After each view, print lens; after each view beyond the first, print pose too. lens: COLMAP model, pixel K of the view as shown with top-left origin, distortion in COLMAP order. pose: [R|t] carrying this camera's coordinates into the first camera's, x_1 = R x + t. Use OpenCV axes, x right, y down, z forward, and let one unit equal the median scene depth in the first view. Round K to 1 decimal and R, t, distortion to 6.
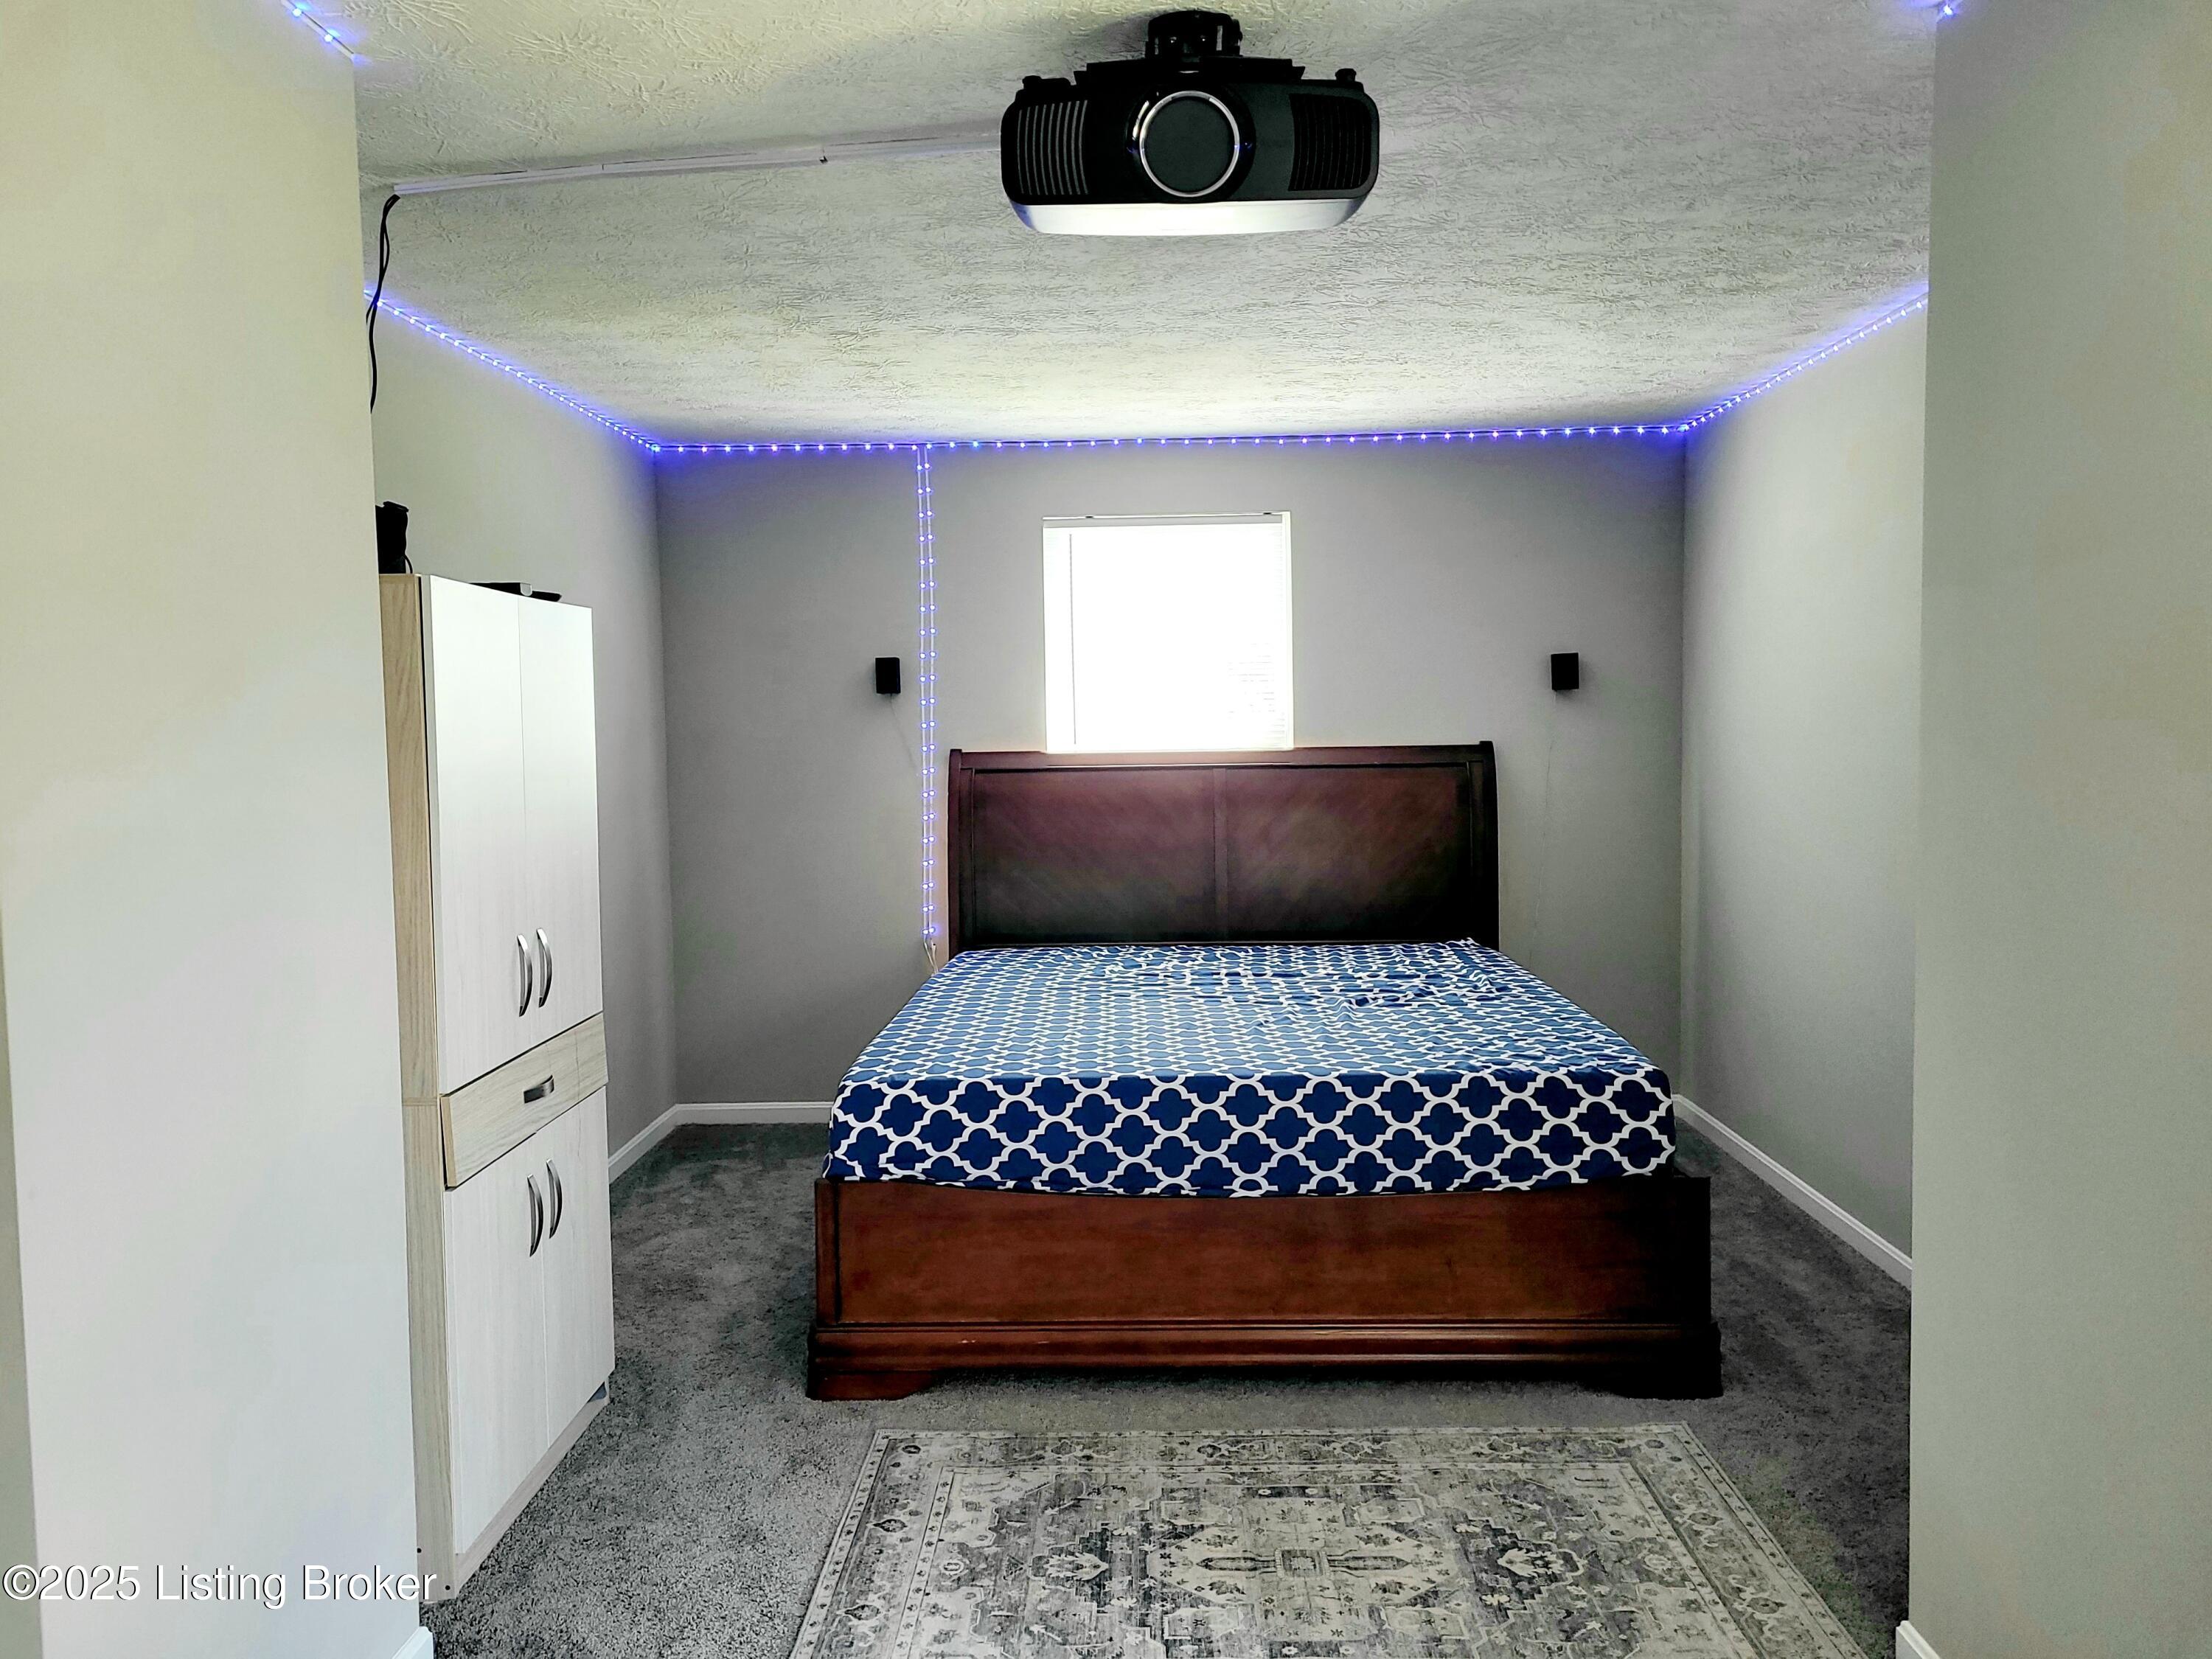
lens RADIAL K [[1672.8, 0, 1106.0], [0, 1672.8, 829.5], [0, 0, 1]] dist [0.068449, -0.063942]
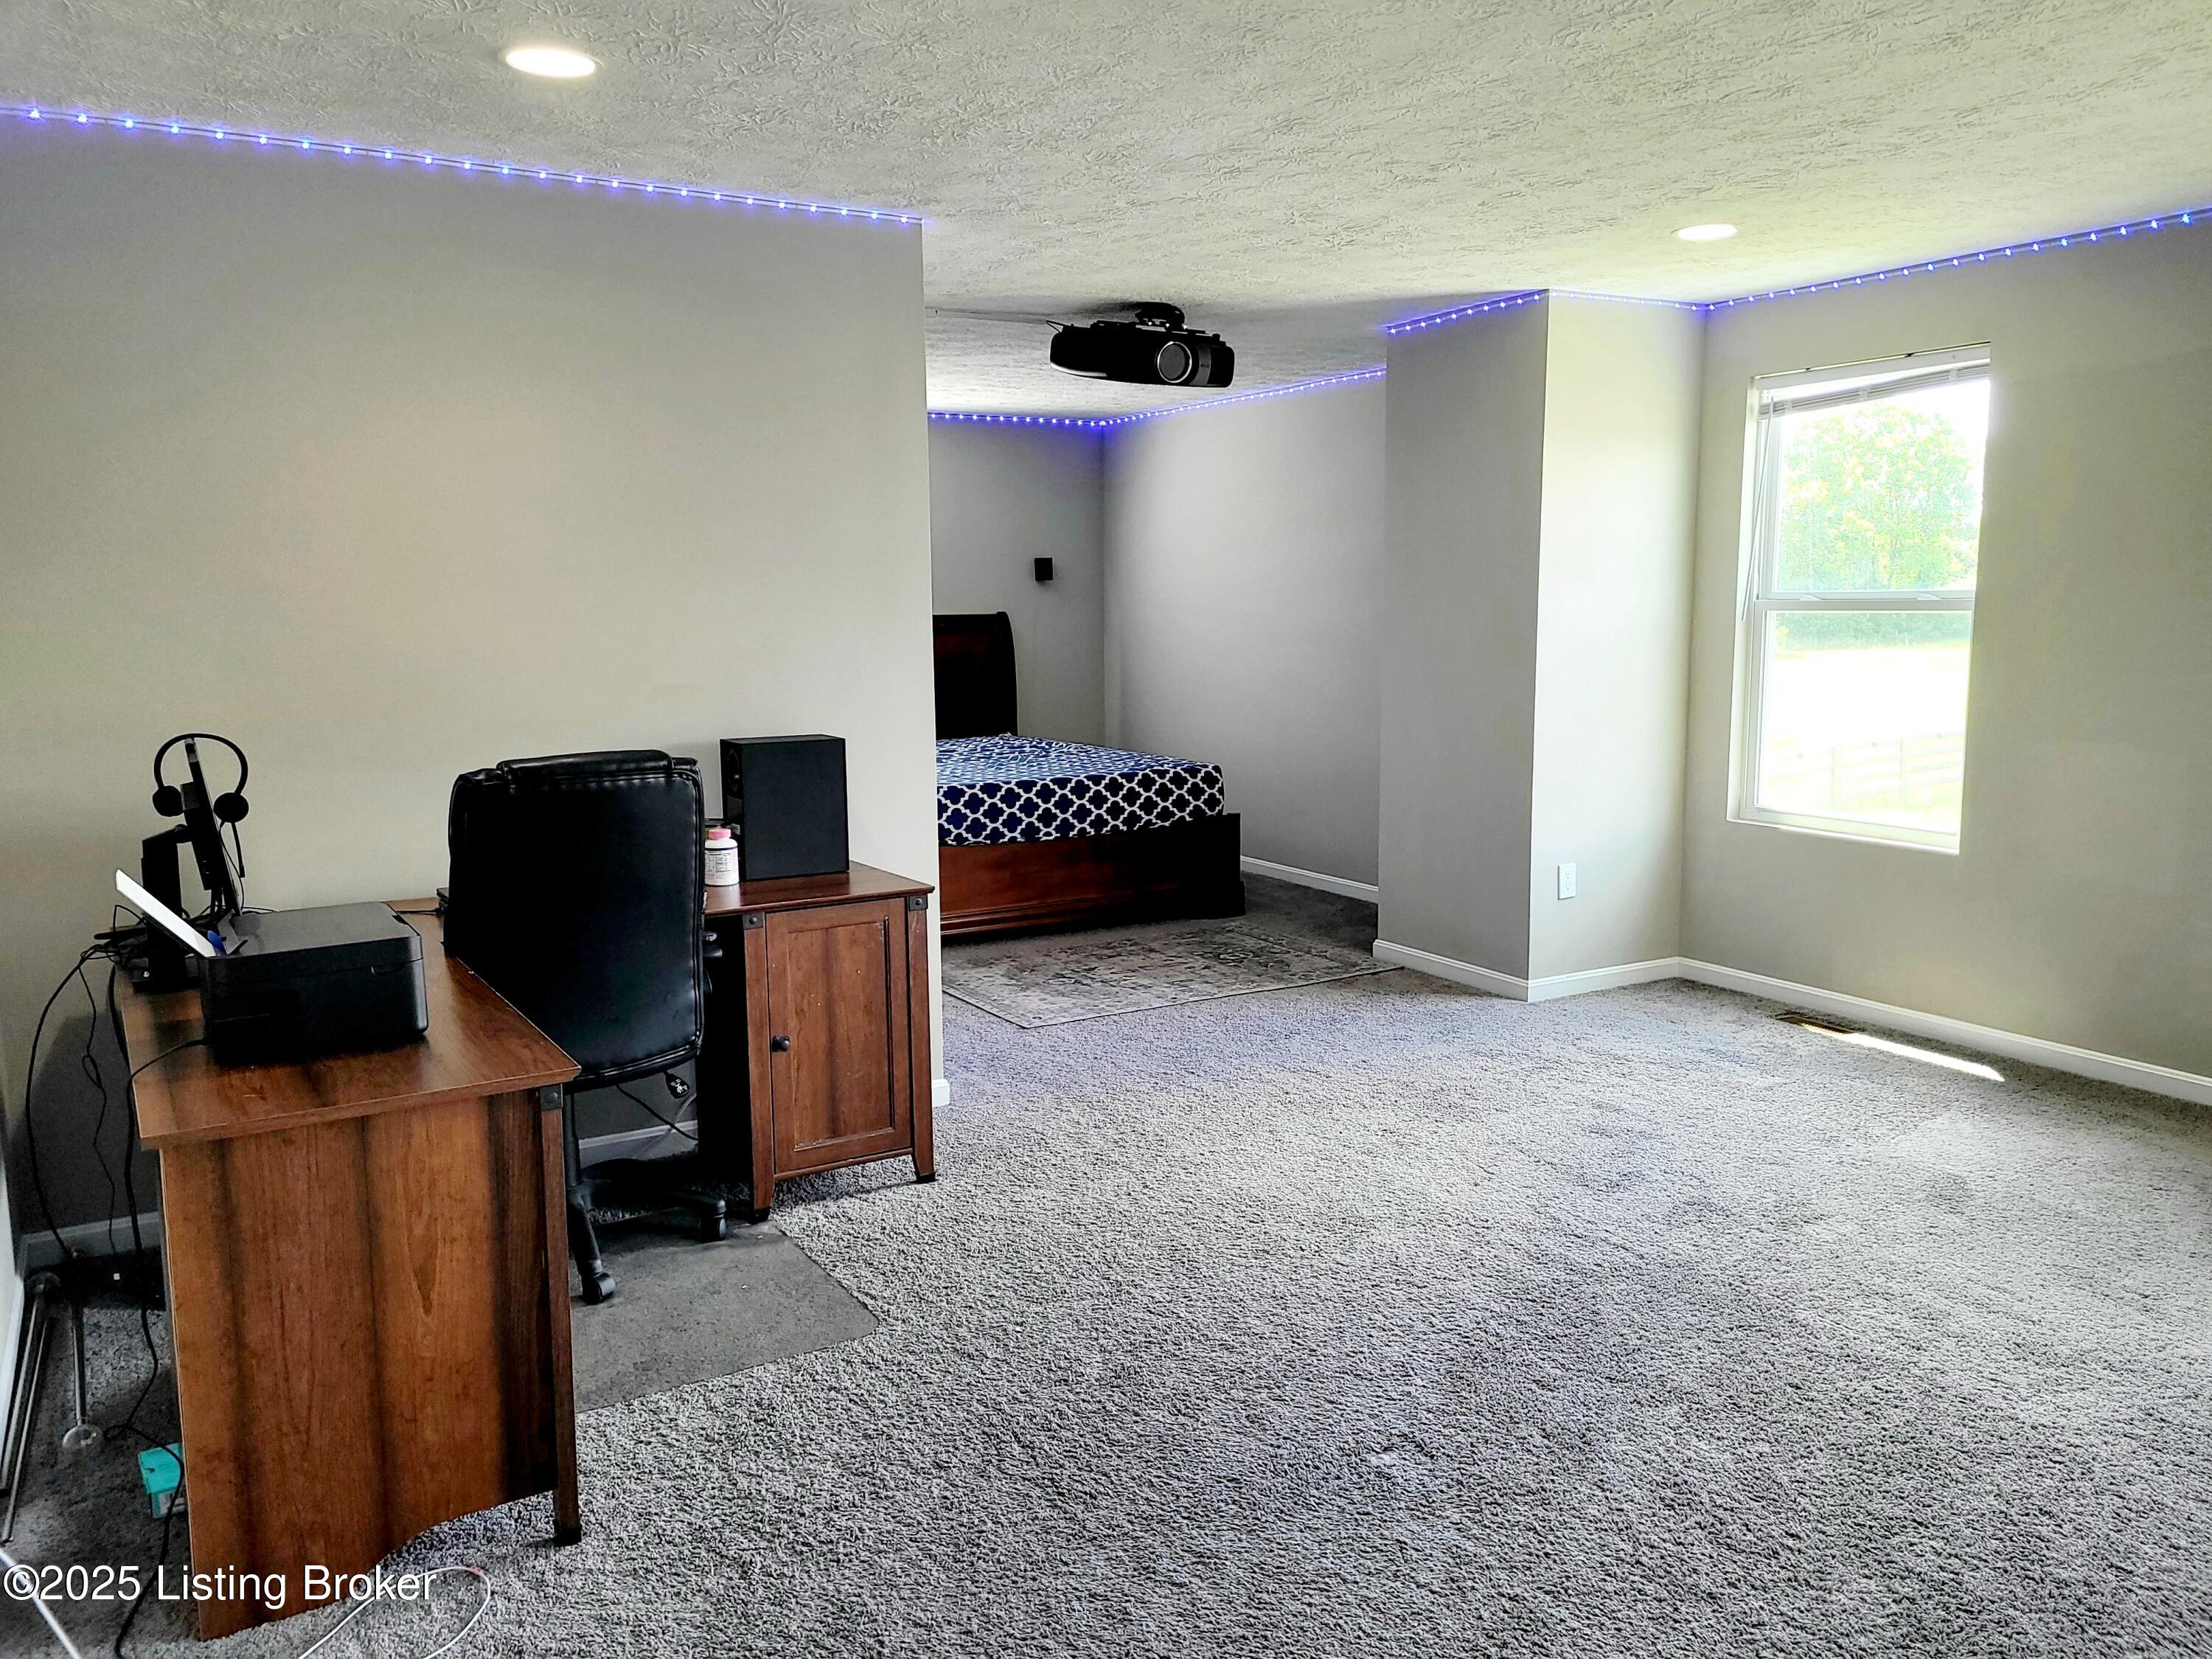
lens RADIAL K [[1672.8, 0, 1106.0], [0, 1672.8, 829.5], [0, 0, 1]] dist [0.068449, -0.063942]
pose [[0.855893, -0.064777, 0.513079, -0.857770], [0.031435, 0.996806, 0.073410, 0.065283], [-0.516196, -0.046702, 0.855196, -0.704707]]
